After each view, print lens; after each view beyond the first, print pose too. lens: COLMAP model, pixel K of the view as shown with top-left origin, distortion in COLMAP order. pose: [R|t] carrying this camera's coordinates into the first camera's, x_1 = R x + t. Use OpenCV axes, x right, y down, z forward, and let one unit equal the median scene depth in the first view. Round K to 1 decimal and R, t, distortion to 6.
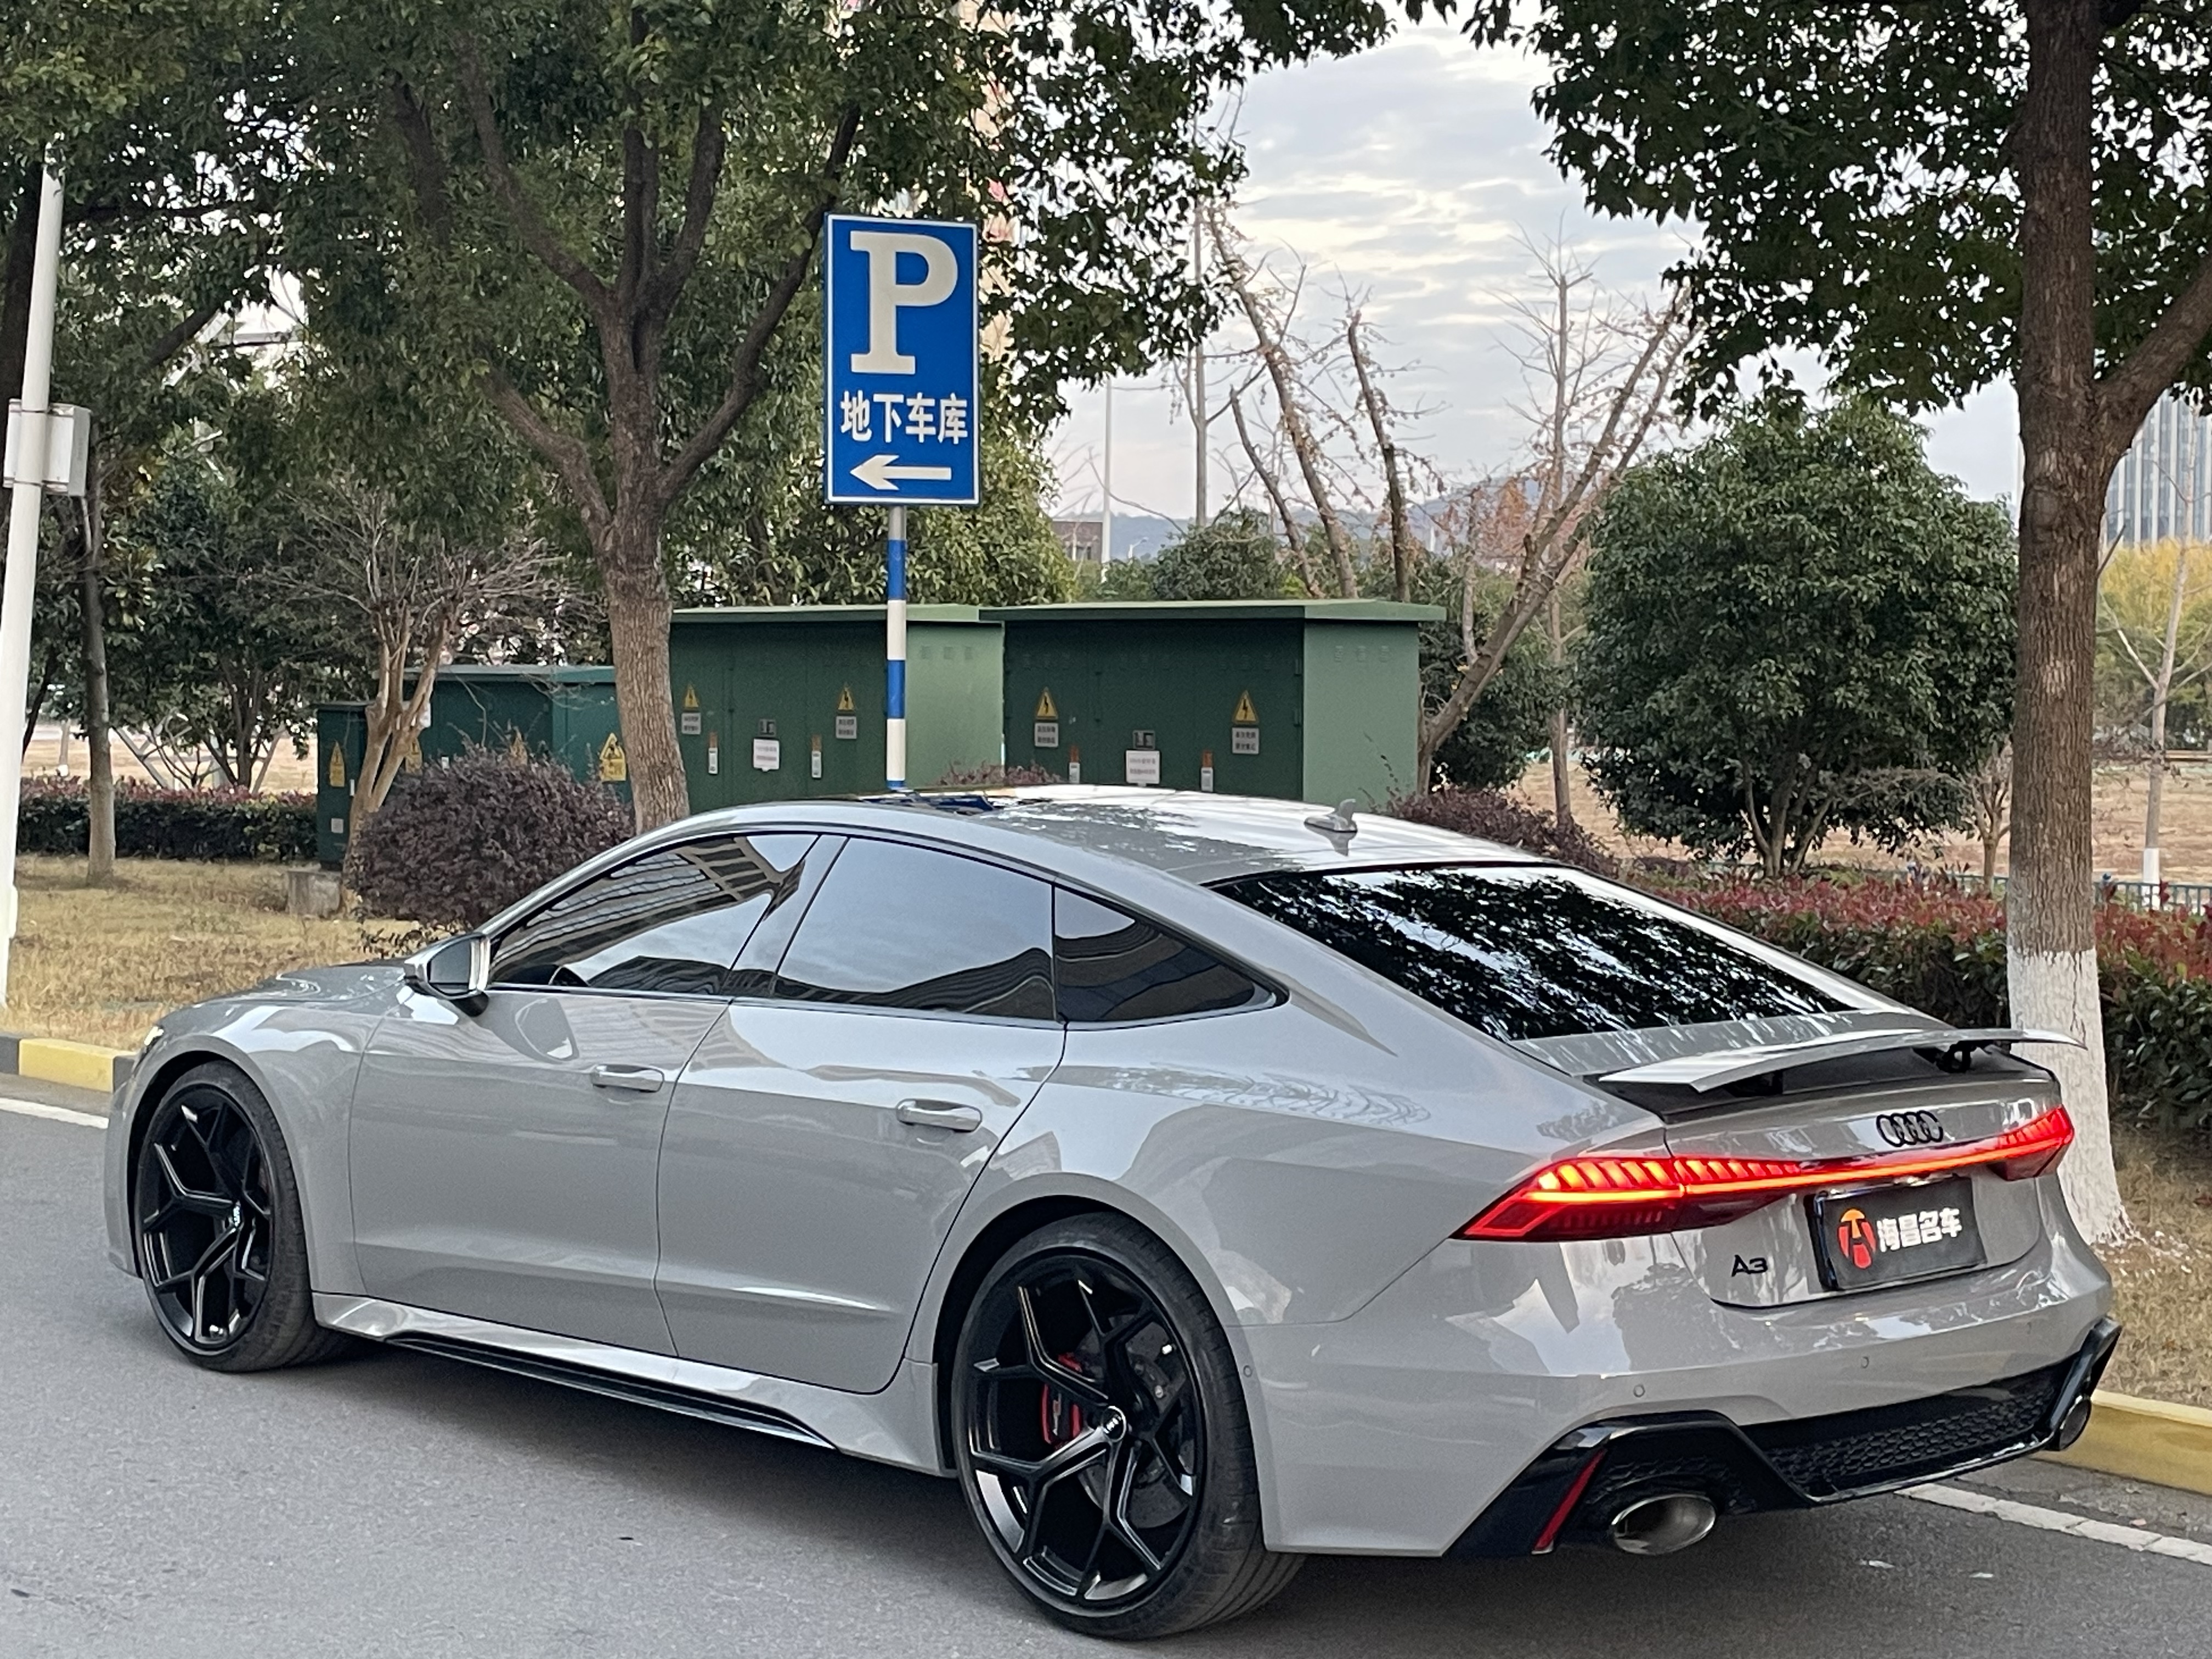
lens RADIAL K [[3453.7, 0, 1134.1], [0, 3453.7, 828.7], [0, 0, 1]] dist [0.235708, -0.996456]
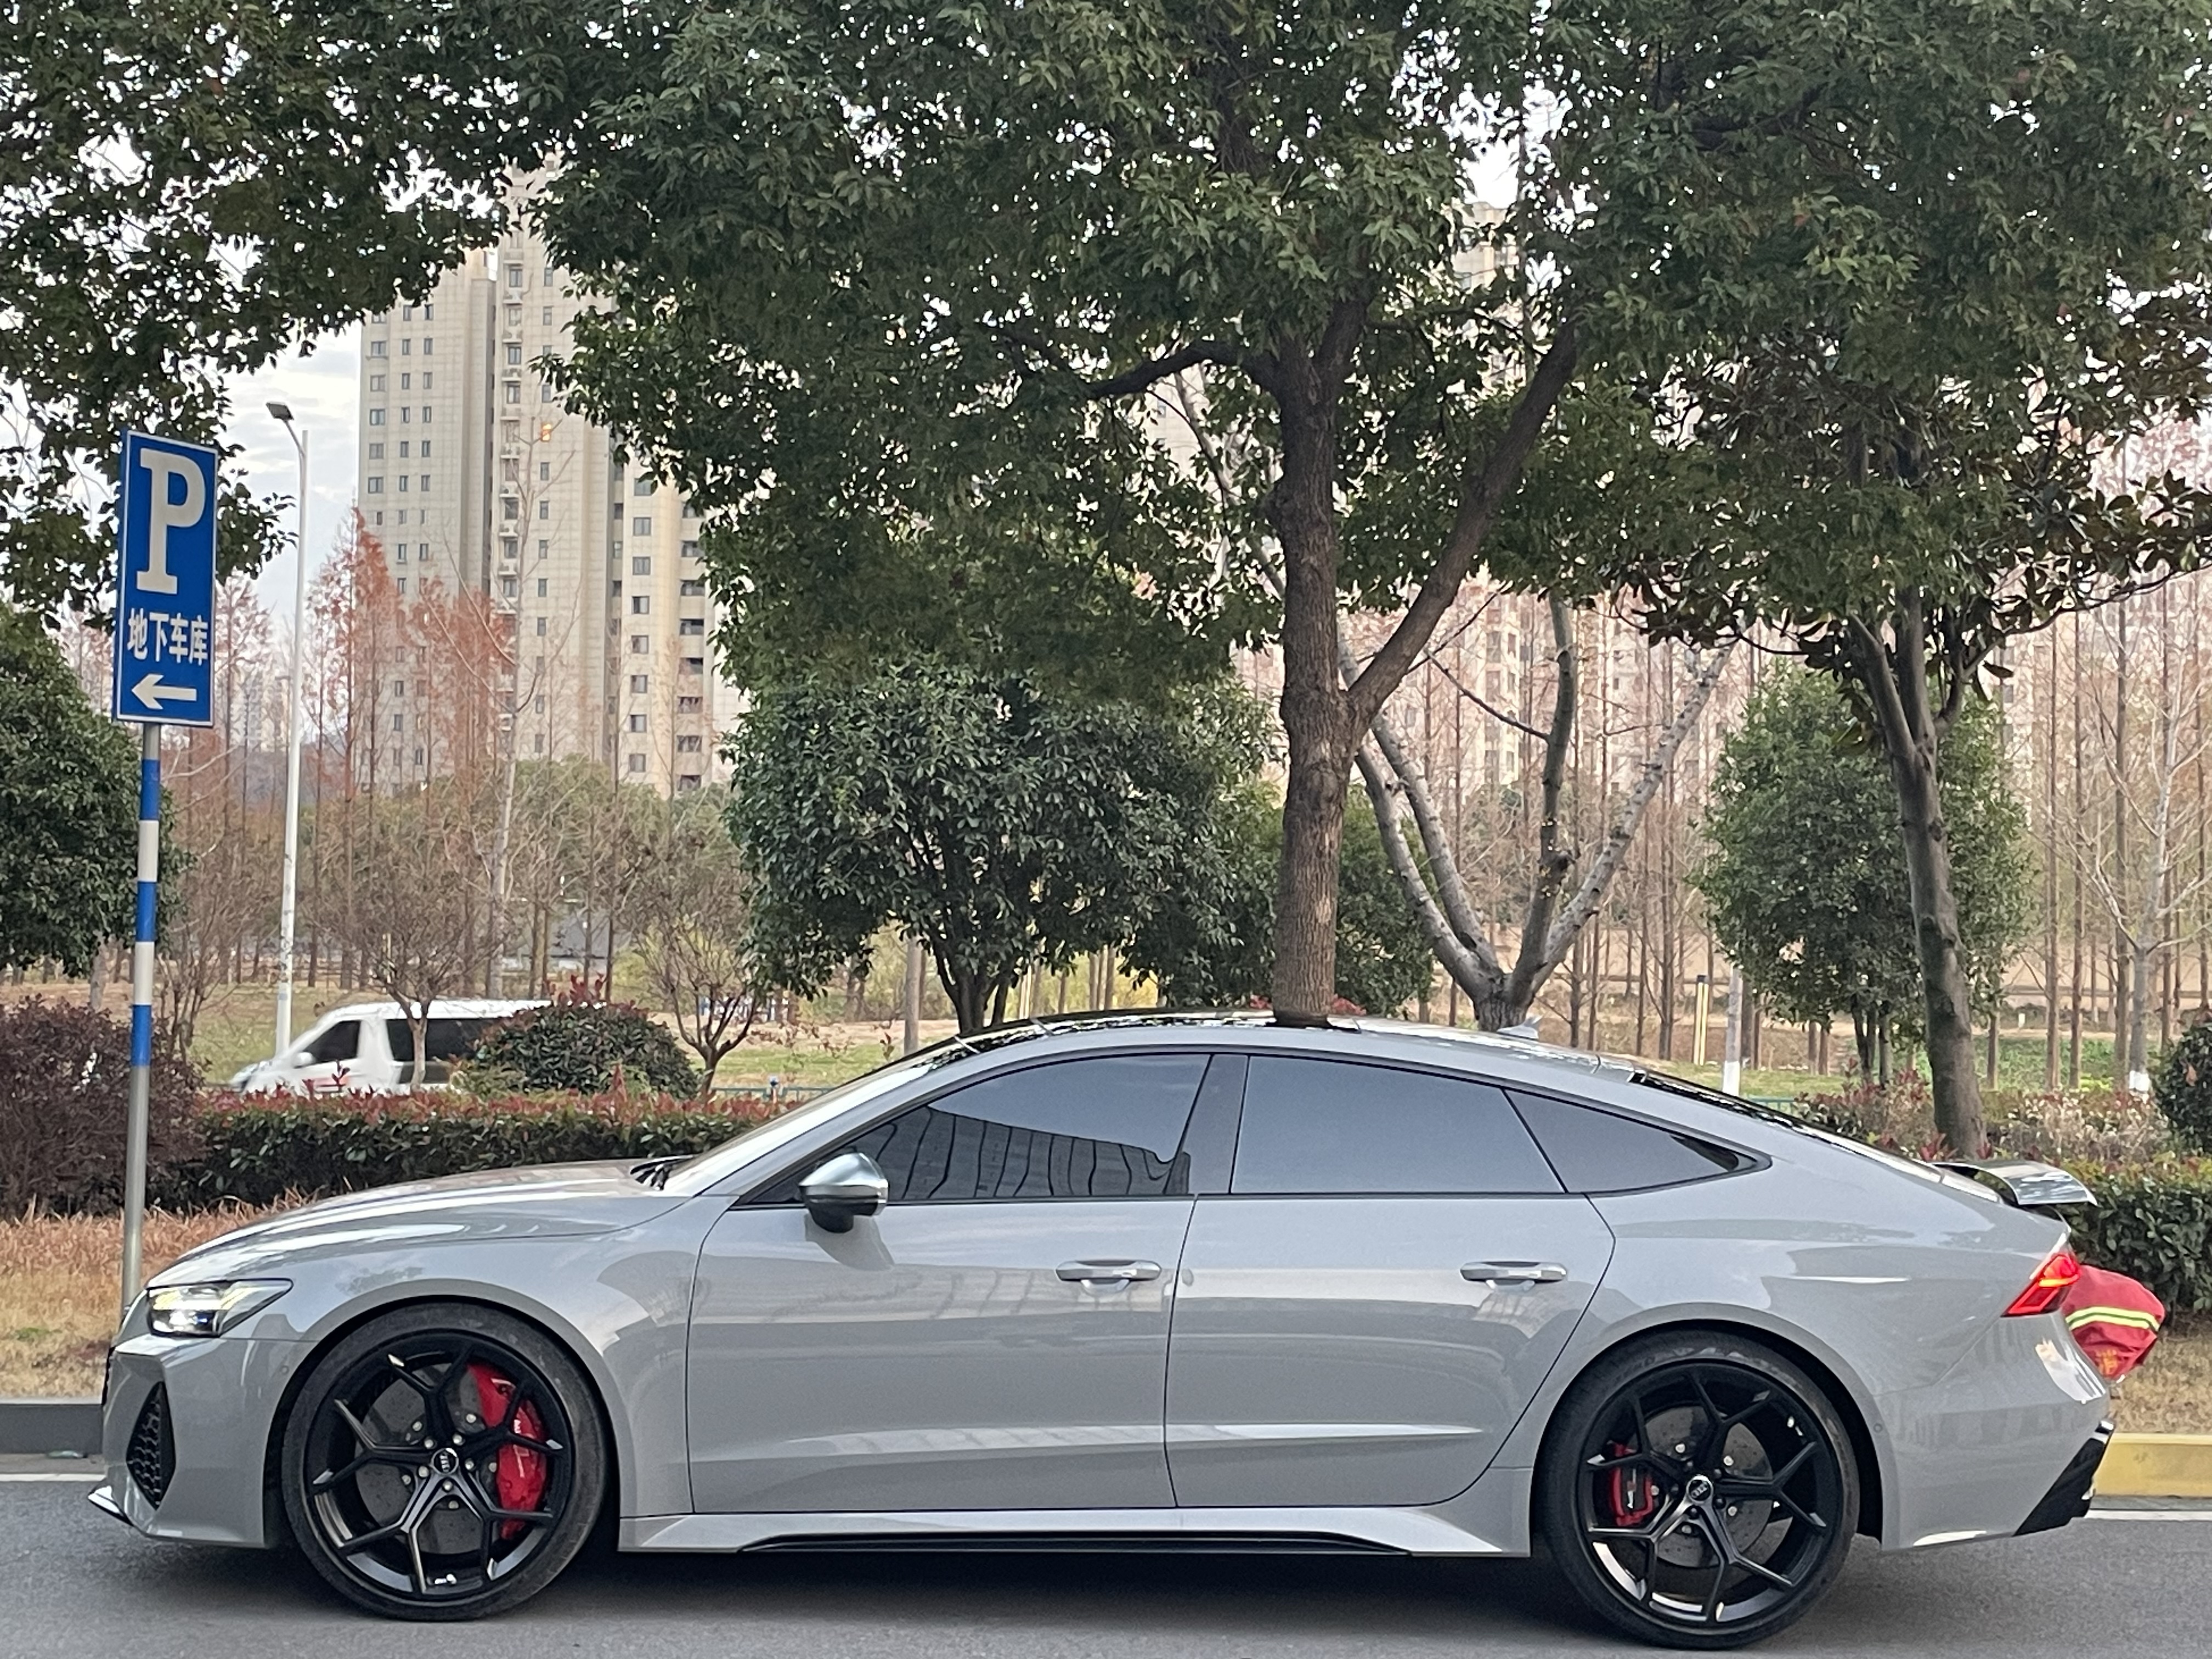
lens RADIAL K [[3453.7, 0, 1134.1], [0, 3453.7, 828.7], [0, 0, 1]] dist [0.235708, -0.996456]
pose [[0.684378, 0.018749, 0.728887, -0.605097], [0.020293, 0.998792, -0.044745, -0.014174], [-0.728845, 0.045414, 0.683171, 0.123509]]
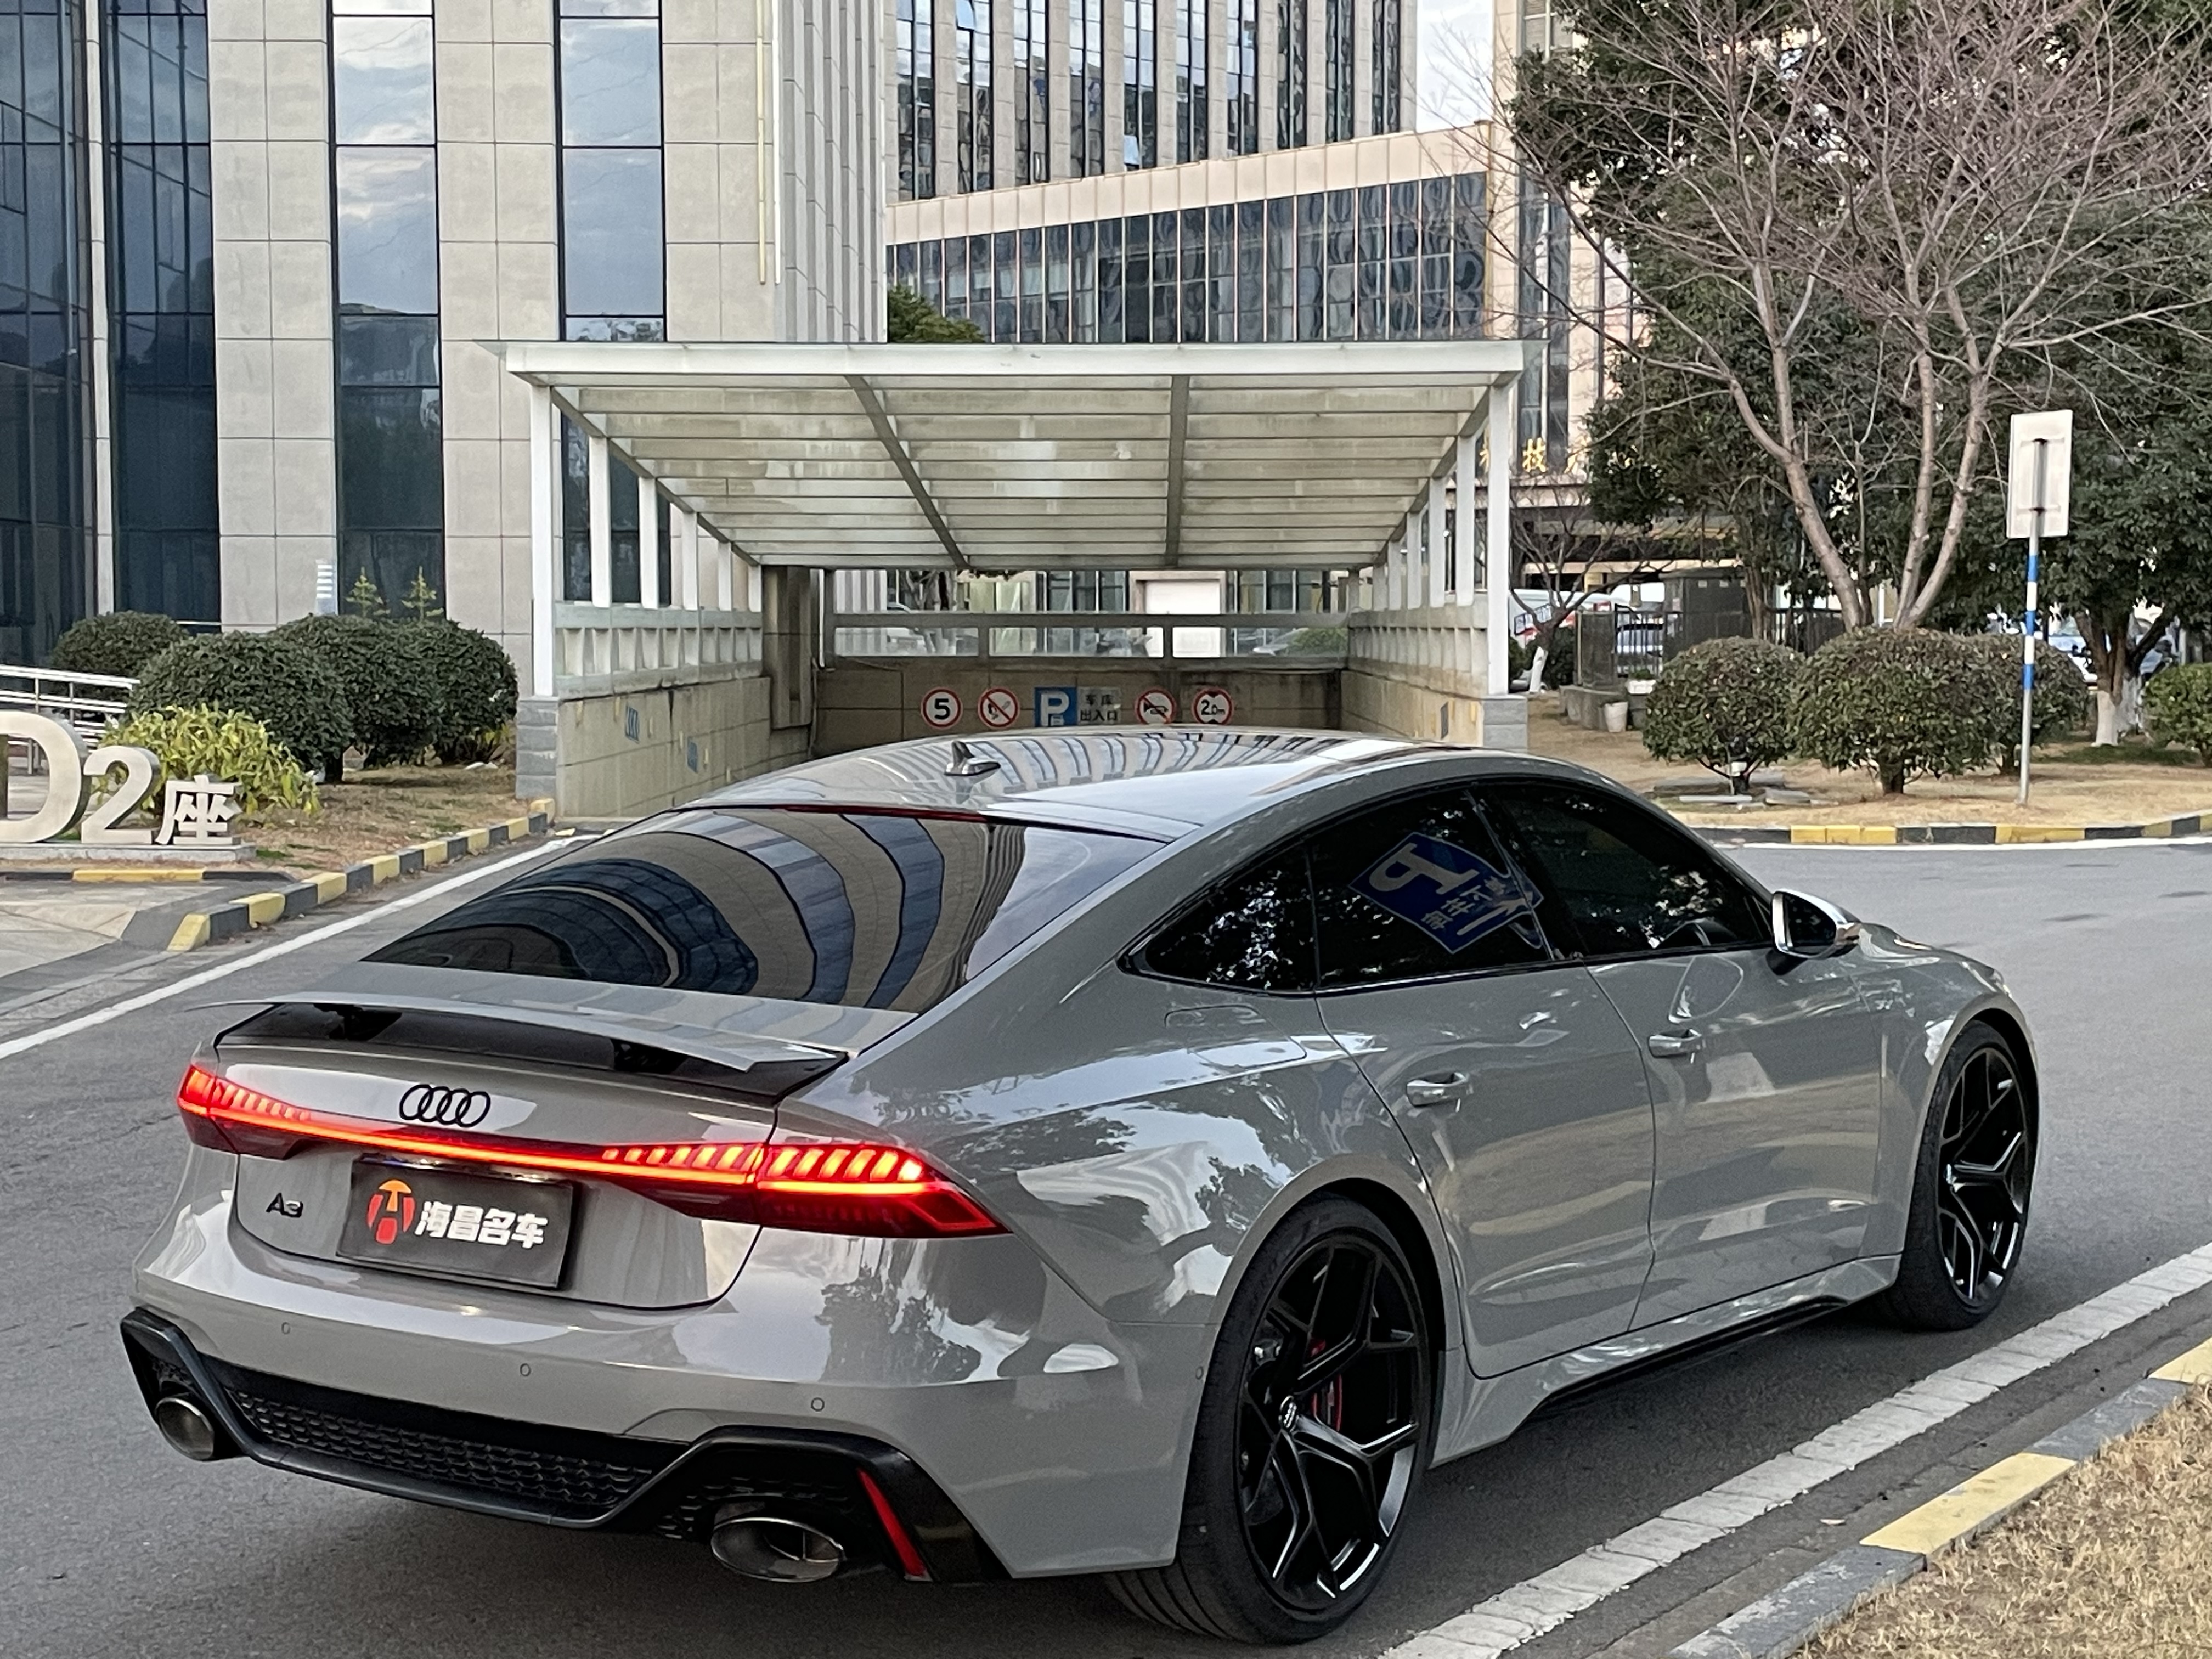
lens RADIAL K [[3453.7, 0, 1134.1], [0, 3453.7, 828.7], [0, 0, 1]] dist [0.235708, -0.996456]
pose [[0.199467, 0.051342, -0.978559, 0.584423], [-0.043932, 0.998091, 0.043412, -0.016147], [0.978919, 0.034331, 0.201341, 0.514717]]
